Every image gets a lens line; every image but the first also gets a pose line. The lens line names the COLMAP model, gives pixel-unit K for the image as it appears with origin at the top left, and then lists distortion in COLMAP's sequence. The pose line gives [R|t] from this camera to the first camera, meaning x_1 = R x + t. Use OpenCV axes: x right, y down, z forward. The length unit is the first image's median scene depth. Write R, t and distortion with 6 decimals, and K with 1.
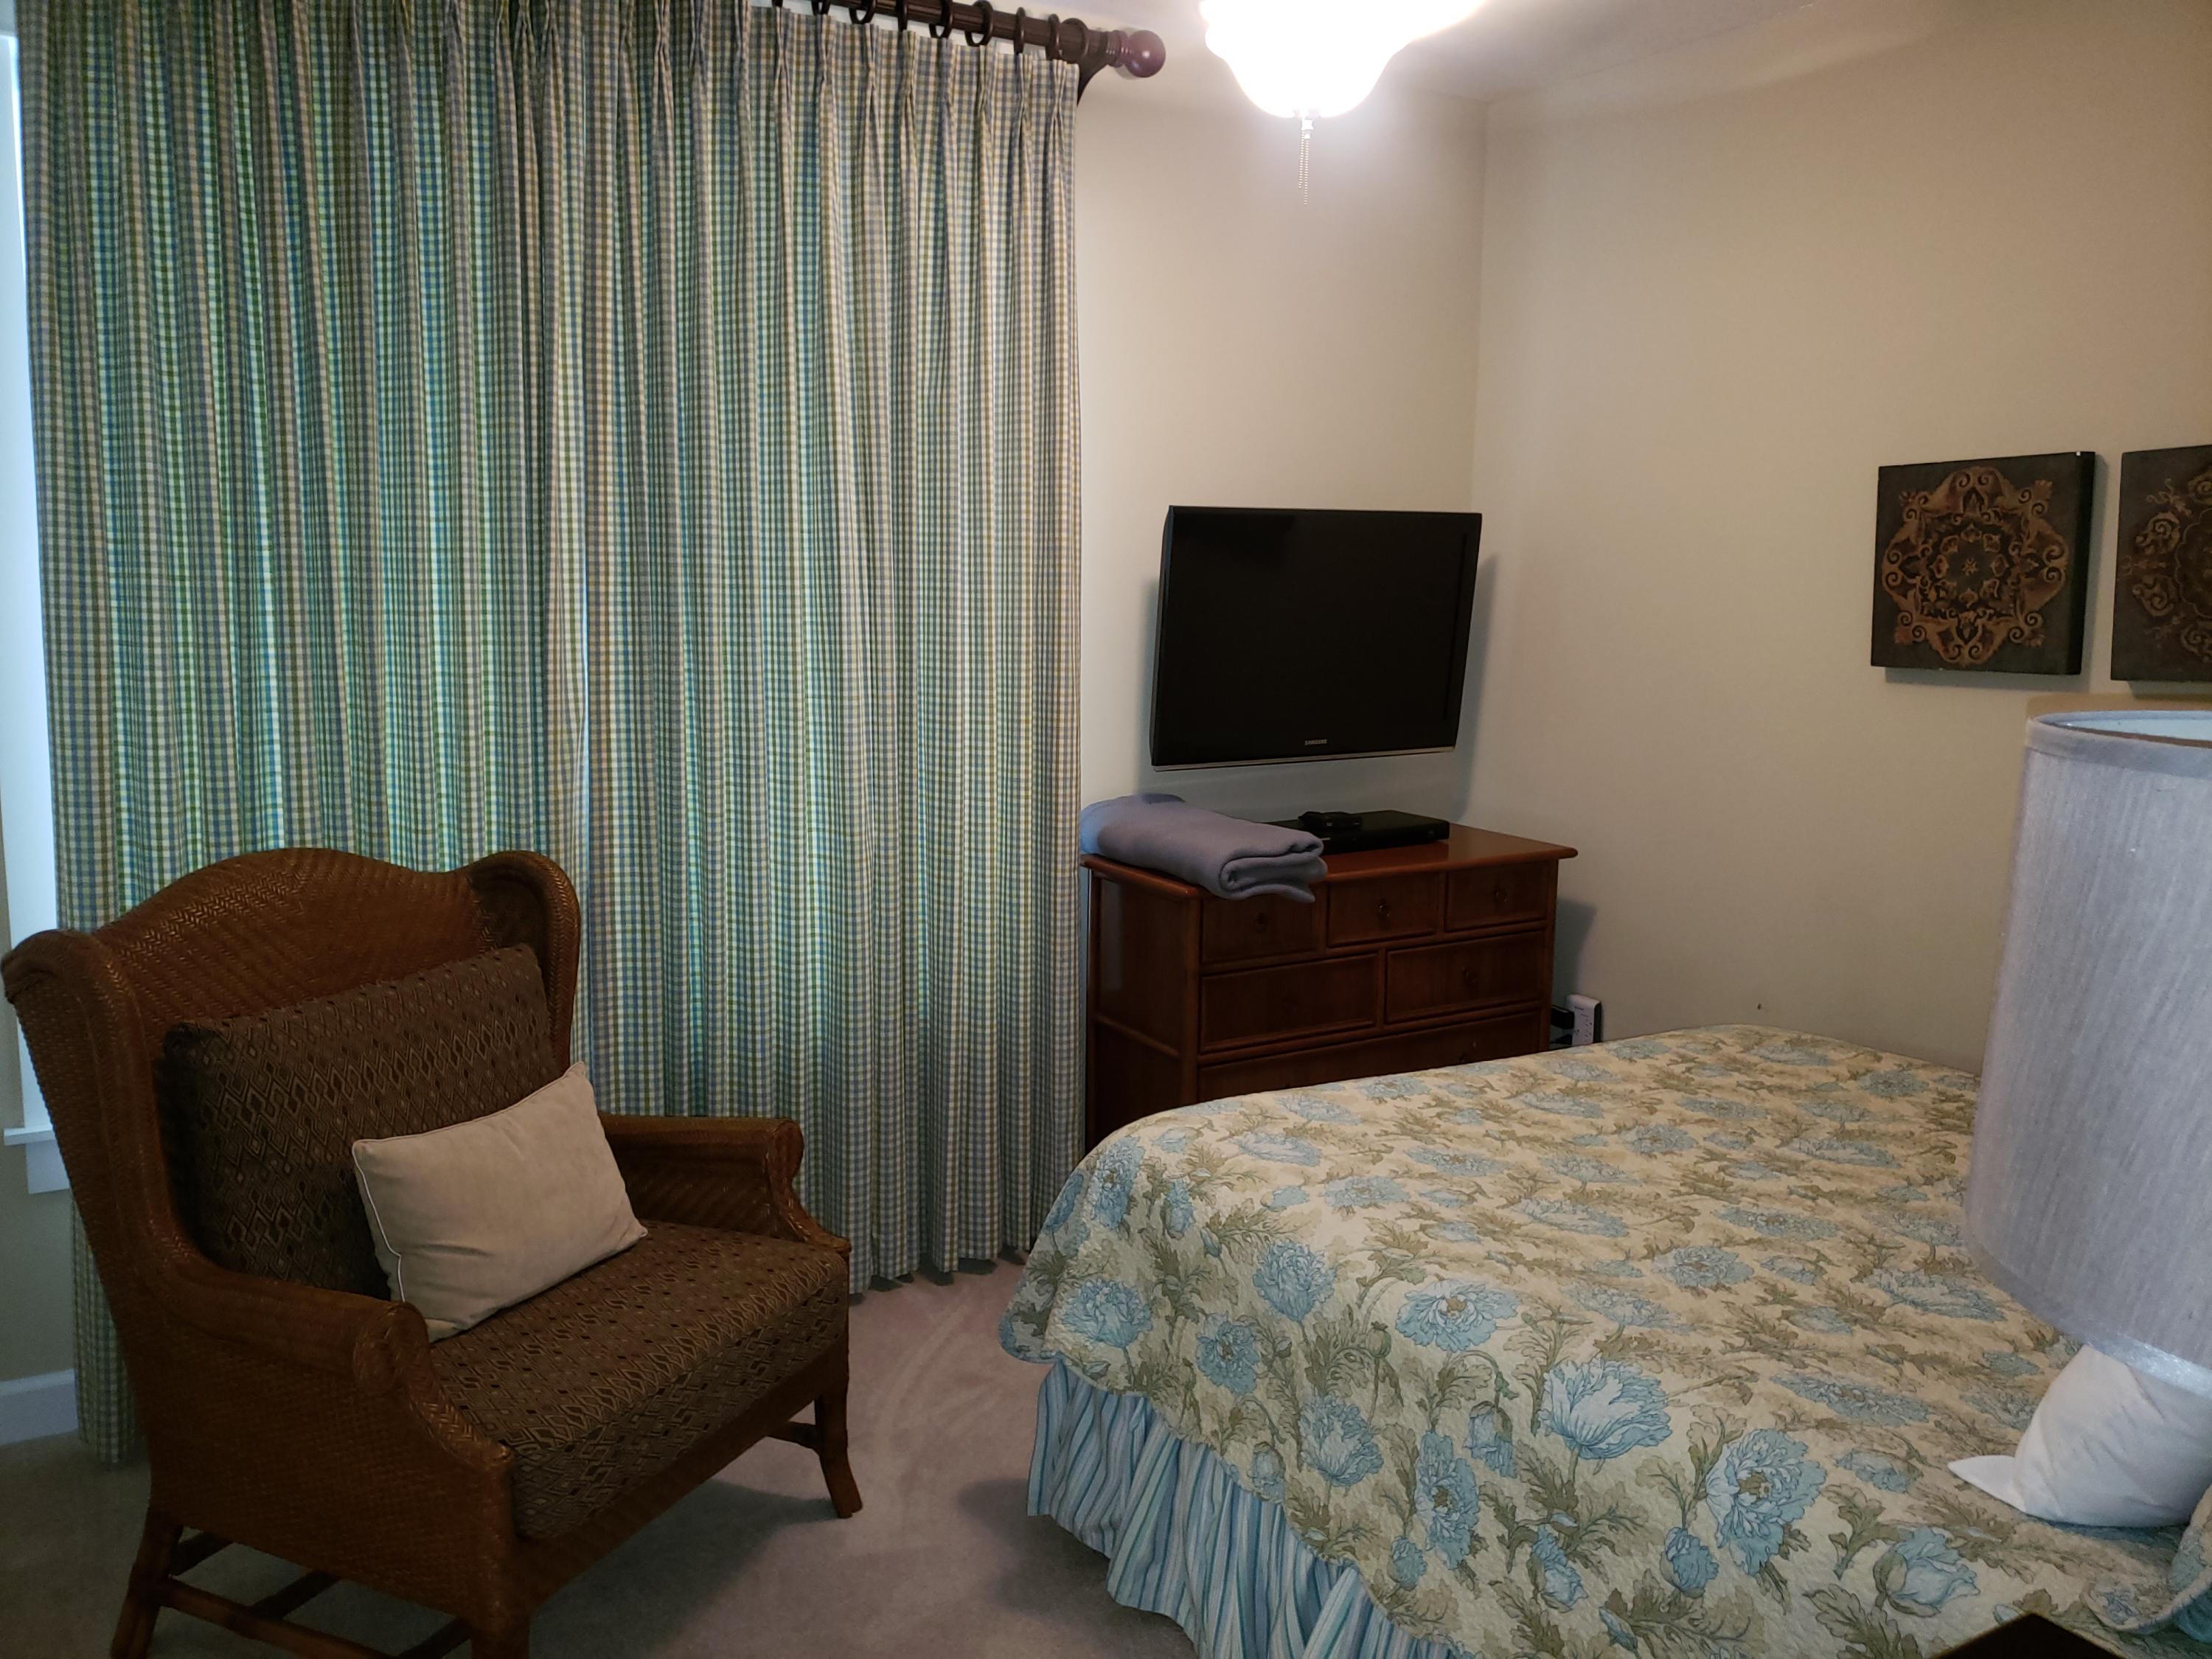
lens RADIAL K [[1767.0, 0, 1135.8], [0, 1767.0, 832.3], [0, 0, 1]] dist [0.090981, -0.005197]
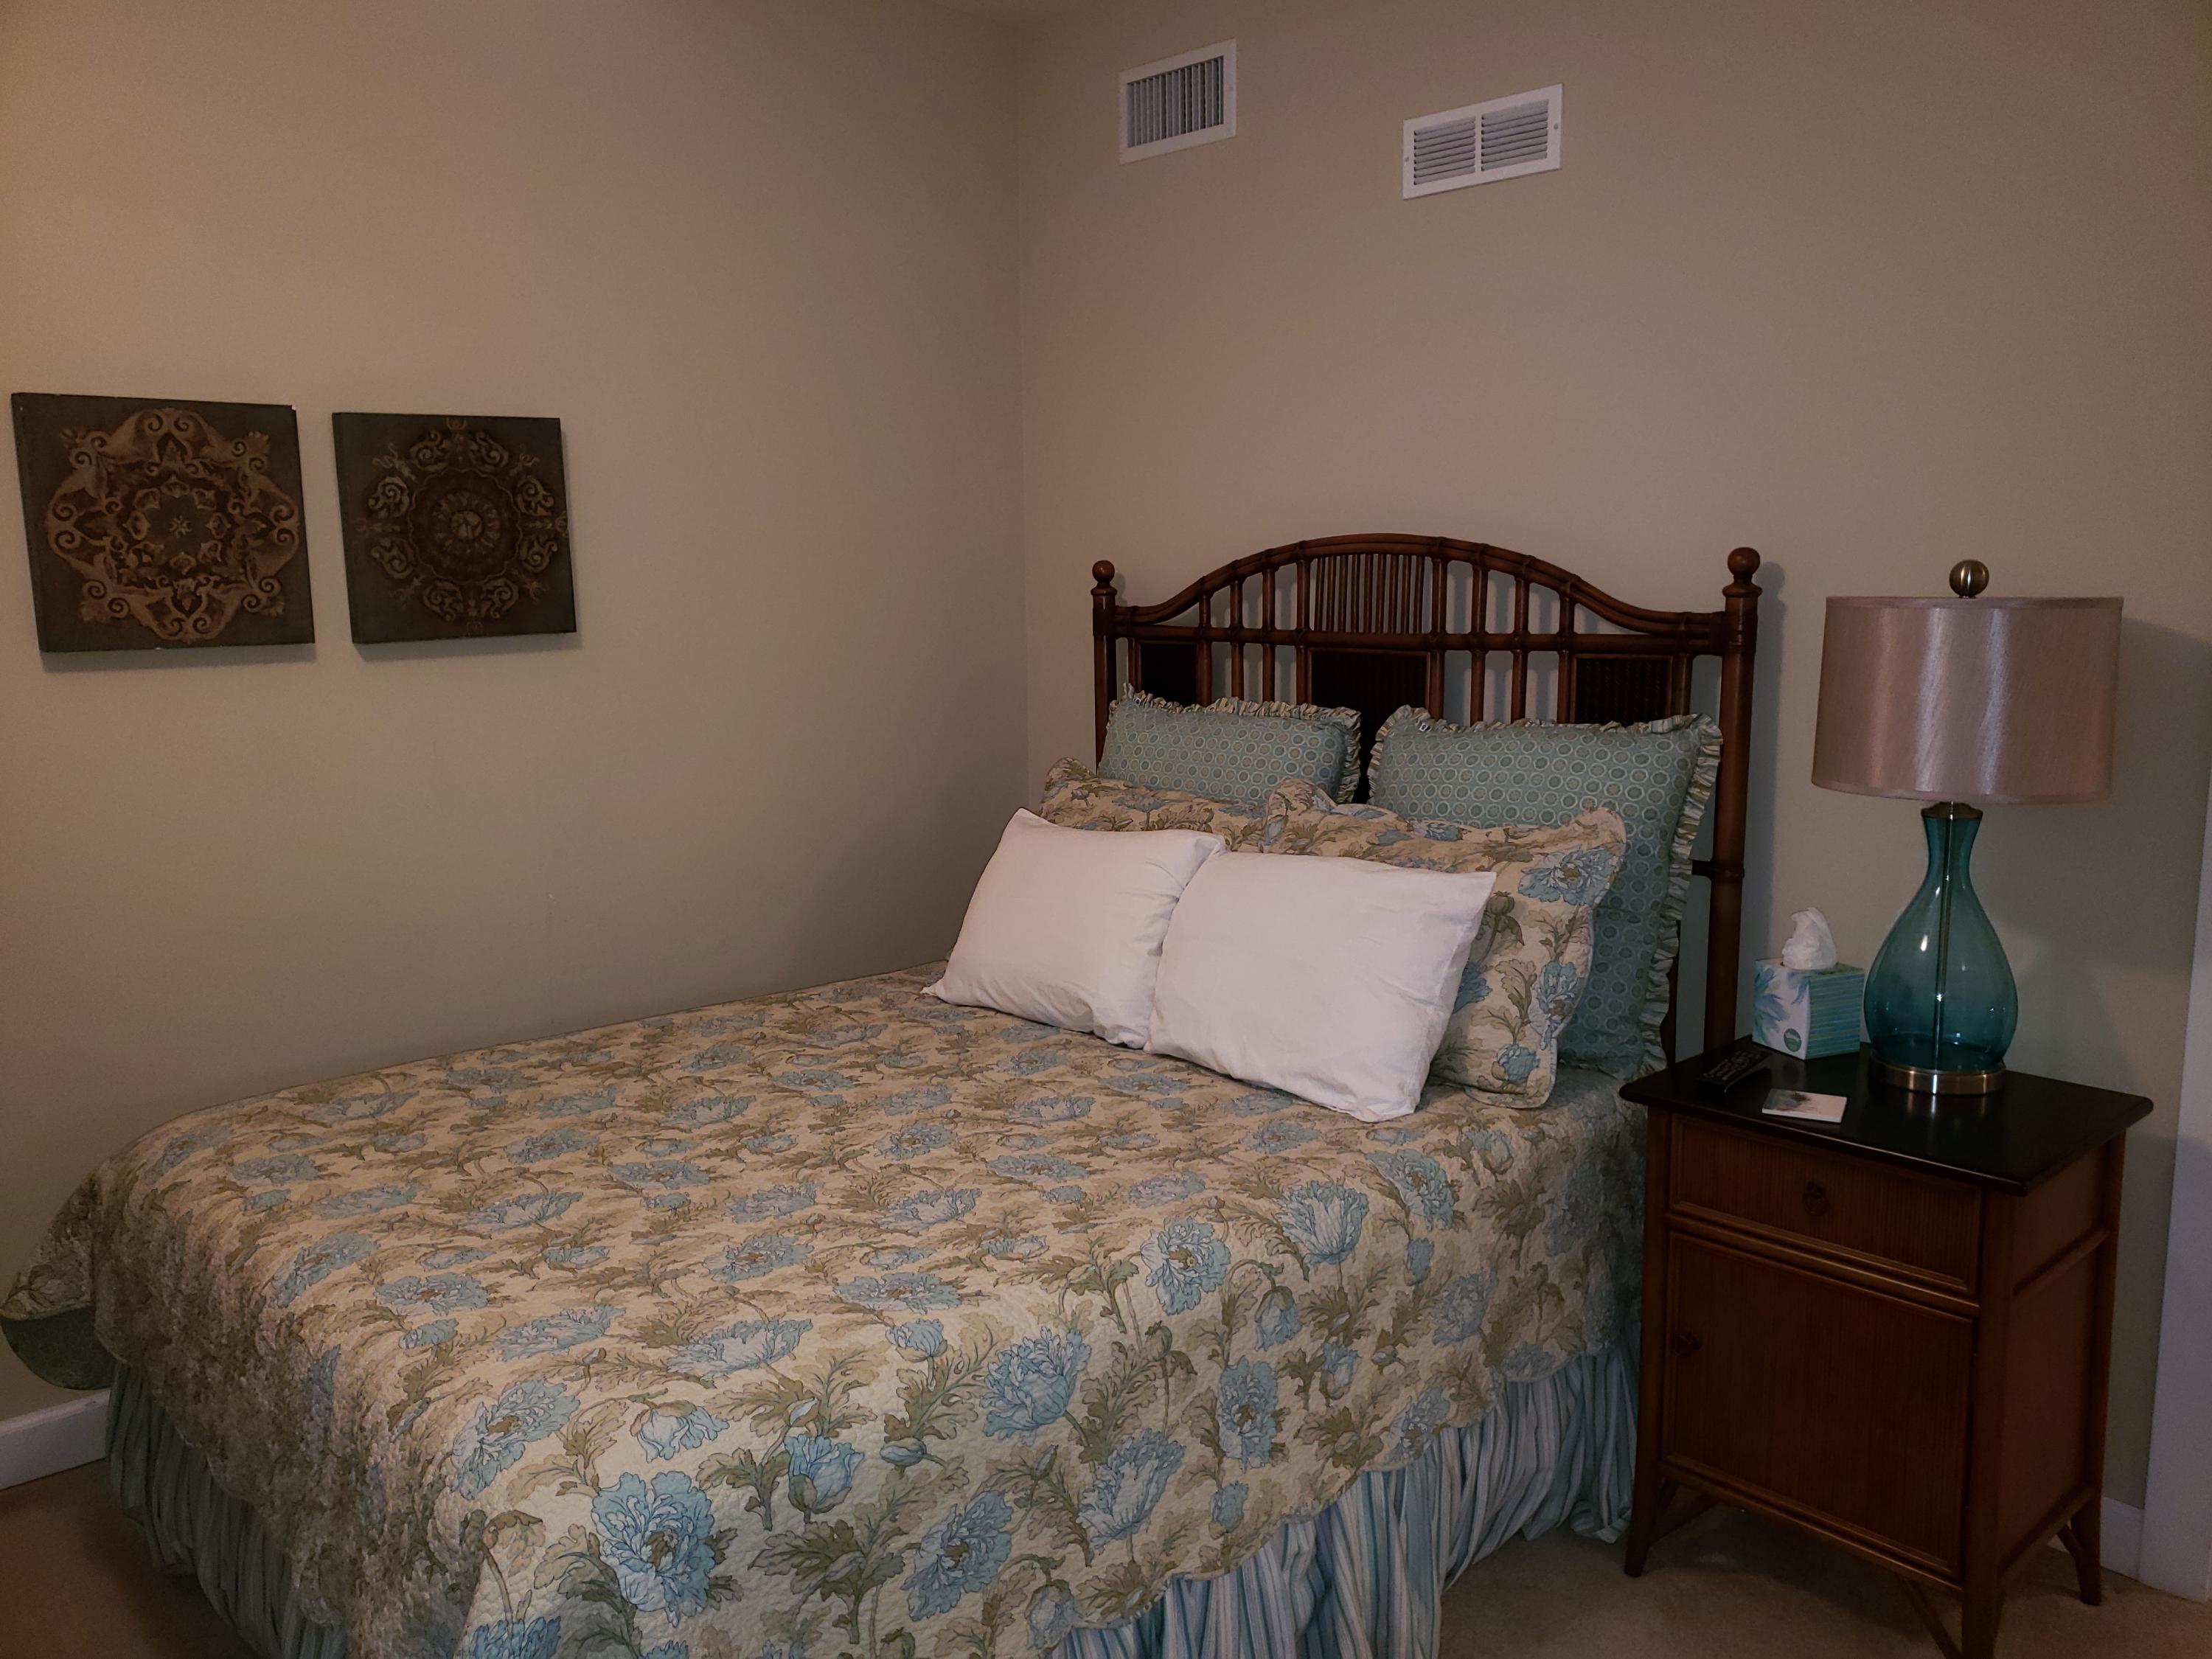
lens RADIAL K [[1767.0, 0, 1135.8], [0, 1767.0, 832.3], [0, 0, 1]] dist [0.090981, -0.005197]
pose [[-0.187706, -0.171280, 0.967176, -0.634460], [0.146308, 0.968818, 0.199966, -0.148737], [-0.971267, 0.179041, -0.156793, 0.953132]]
